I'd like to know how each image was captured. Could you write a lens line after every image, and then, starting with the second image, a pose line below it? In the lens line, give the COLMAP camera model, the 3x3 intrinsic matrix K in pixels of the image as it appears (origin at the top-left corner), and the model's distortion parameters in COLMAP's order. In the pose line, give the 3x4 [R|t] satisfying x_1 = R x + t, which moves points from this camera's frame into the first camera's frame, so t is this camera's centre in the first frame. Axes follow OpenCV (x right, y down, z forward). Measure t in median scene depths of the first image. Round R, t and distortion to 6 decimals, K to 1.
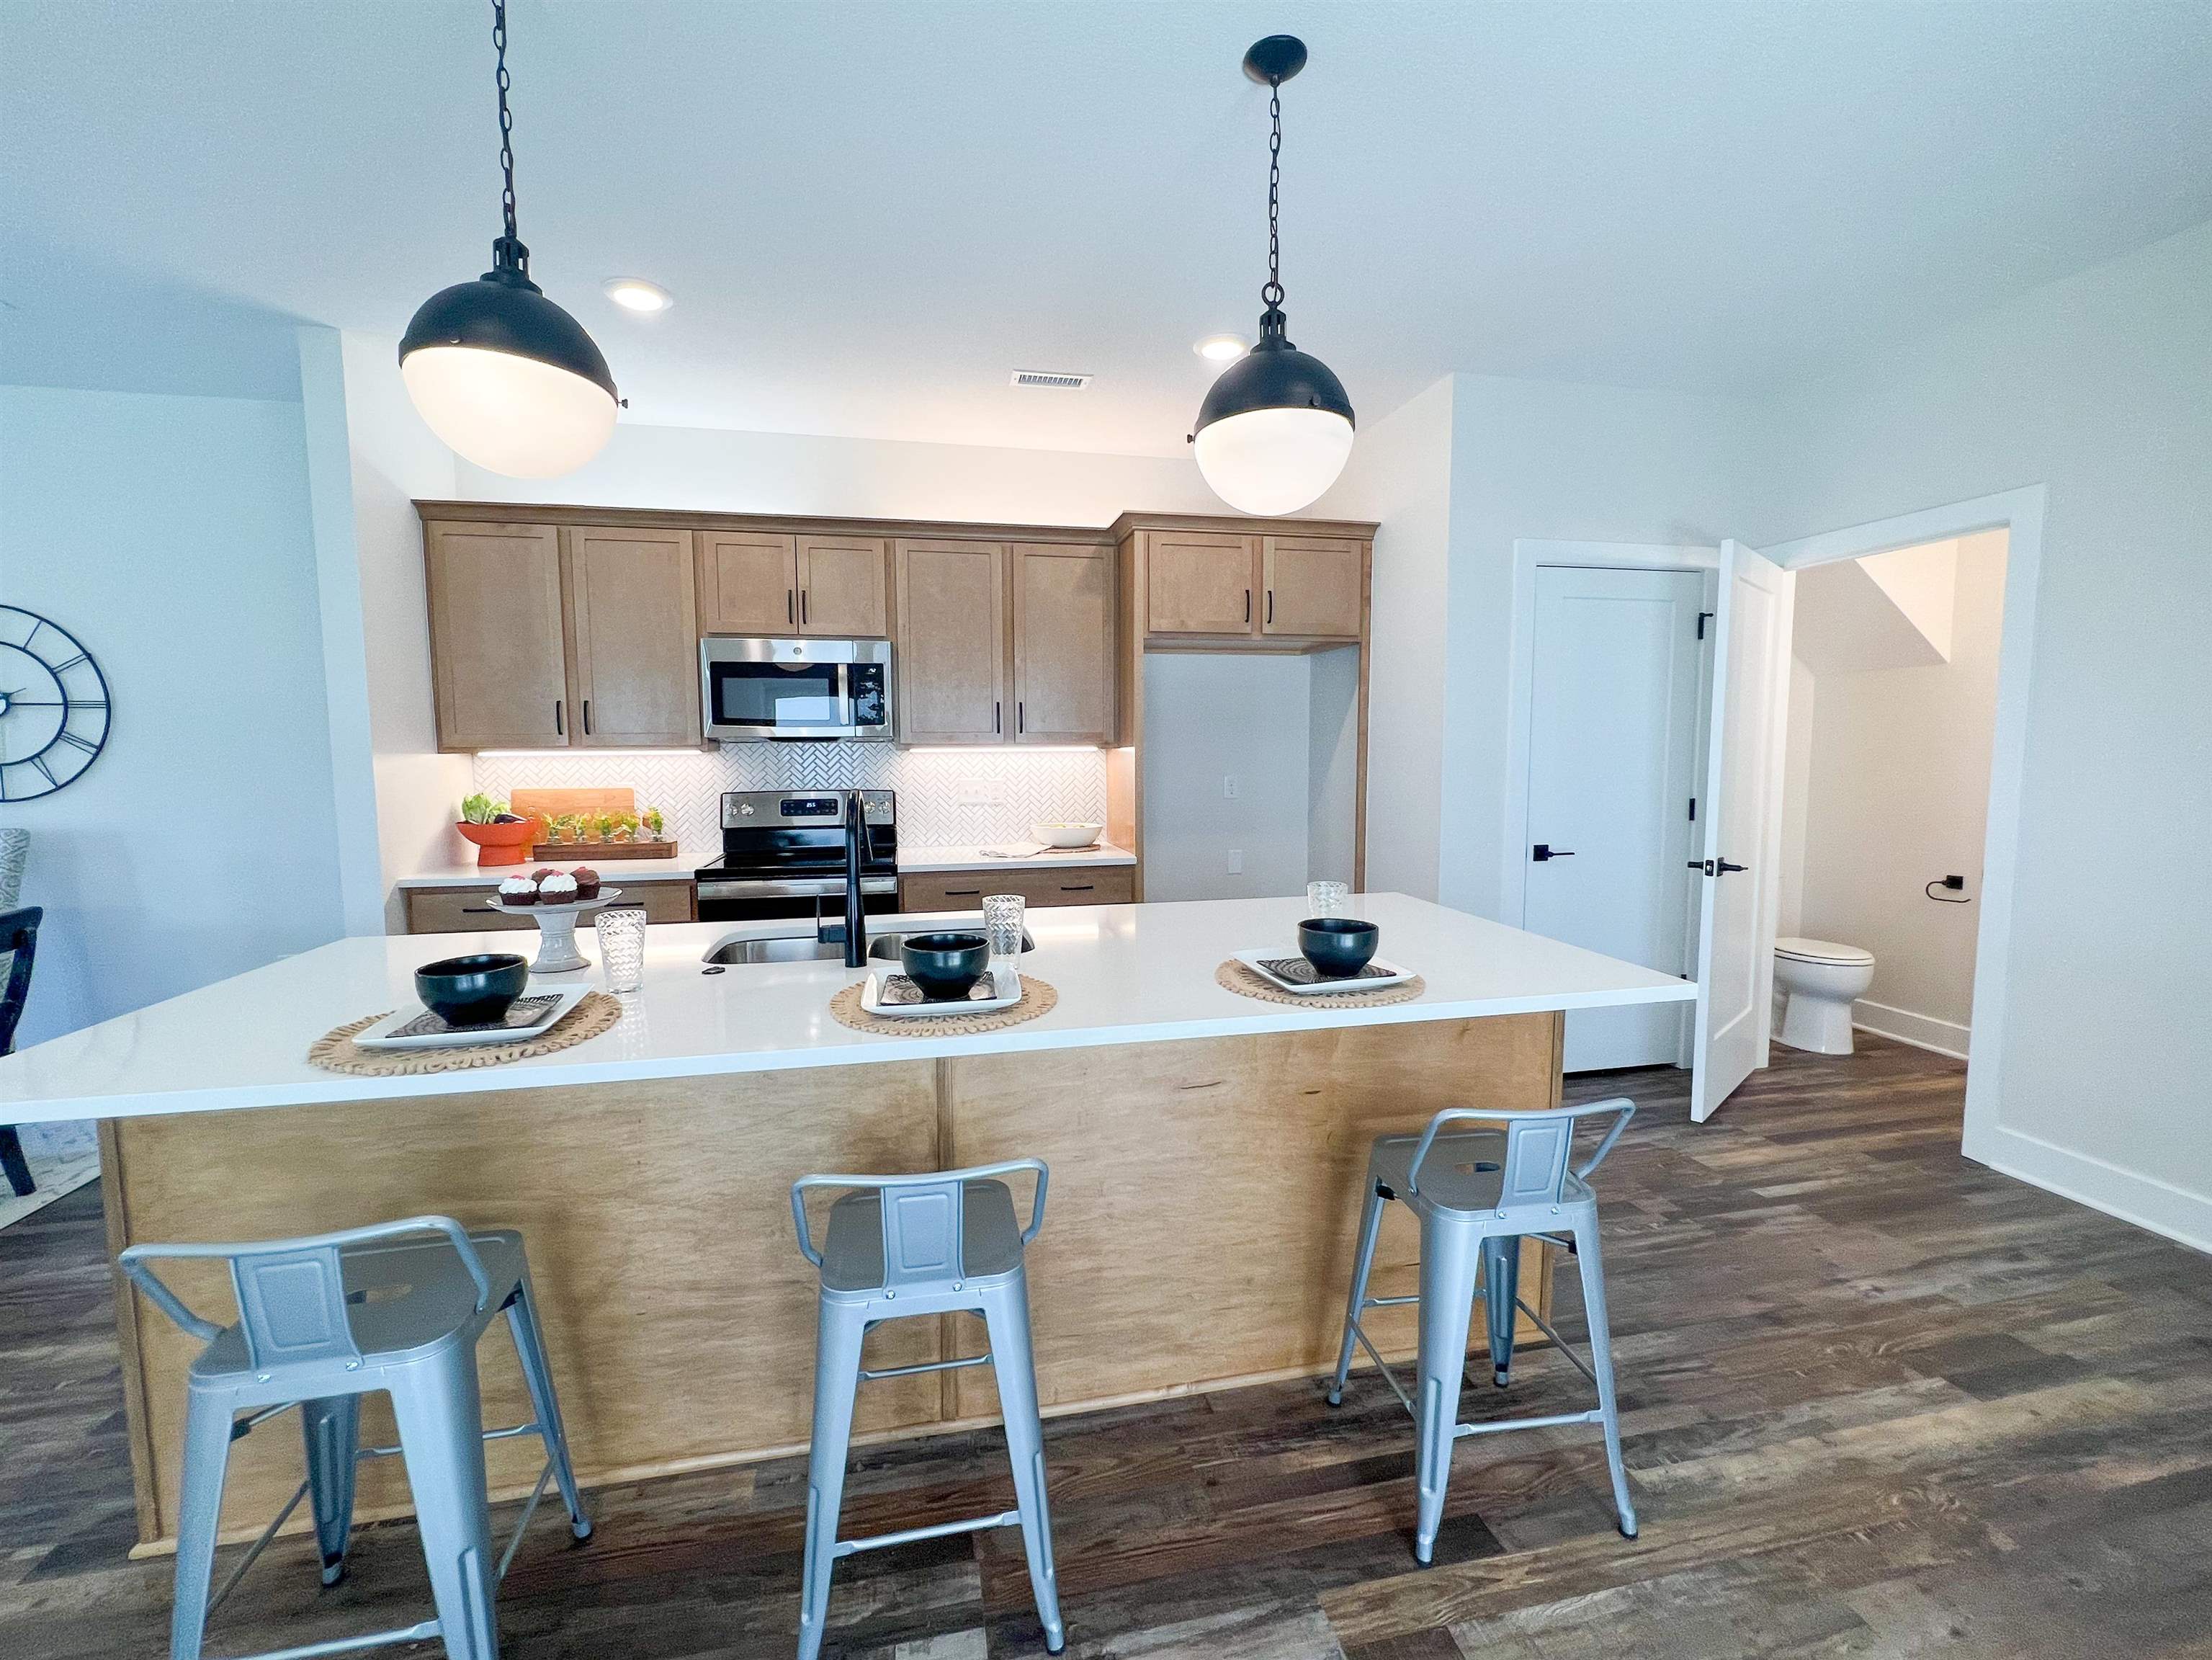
lens RADIAL K [[899.2, 0, 1089.3], [0, 899.2, 825.7], [0, 0, 1]] dist [-0.000732, 0.000300]
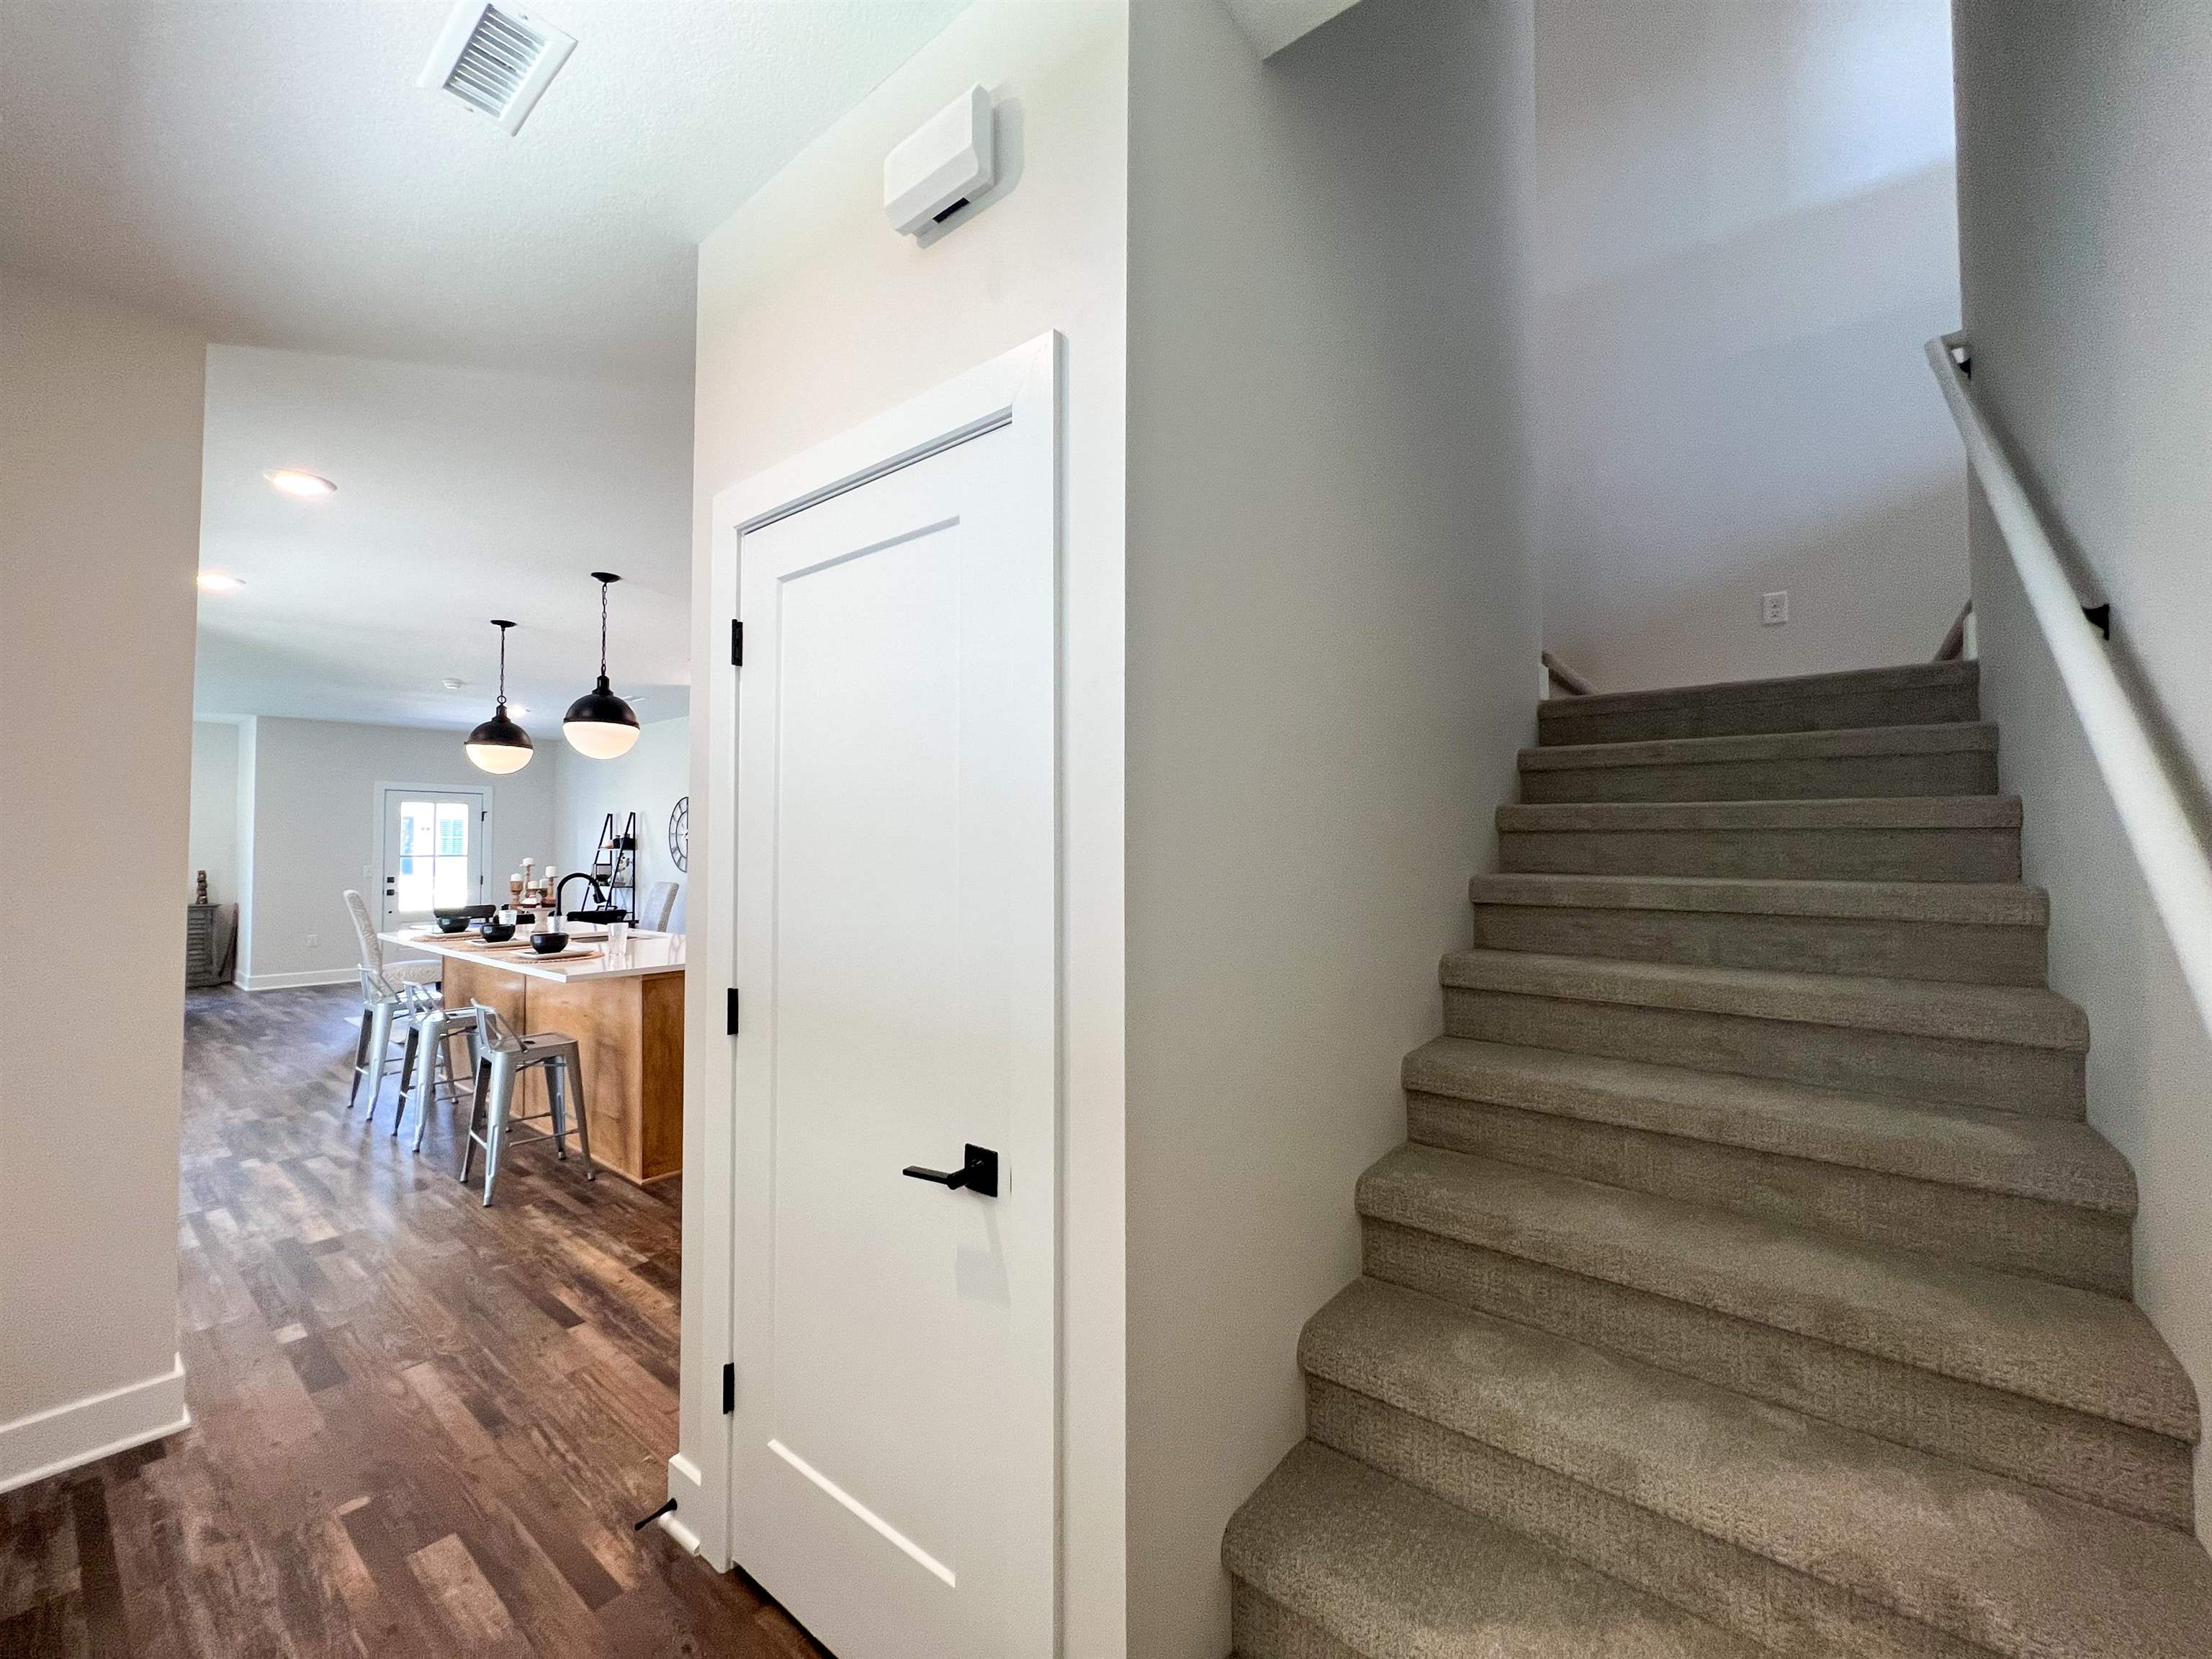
lens RADIAL K [[886.2, 0, 1107.8], [0, 886.2, 789.7], [0, 0, 1]] dist [-0.000167, 0.000059]
pose [[0.636510, -0.047170, -0.769825, 2.767202], [-0.078019, 0.989070, -0.125112, -0.067454], [0.767312, 0.139696, 0.625873, 0.550591]]
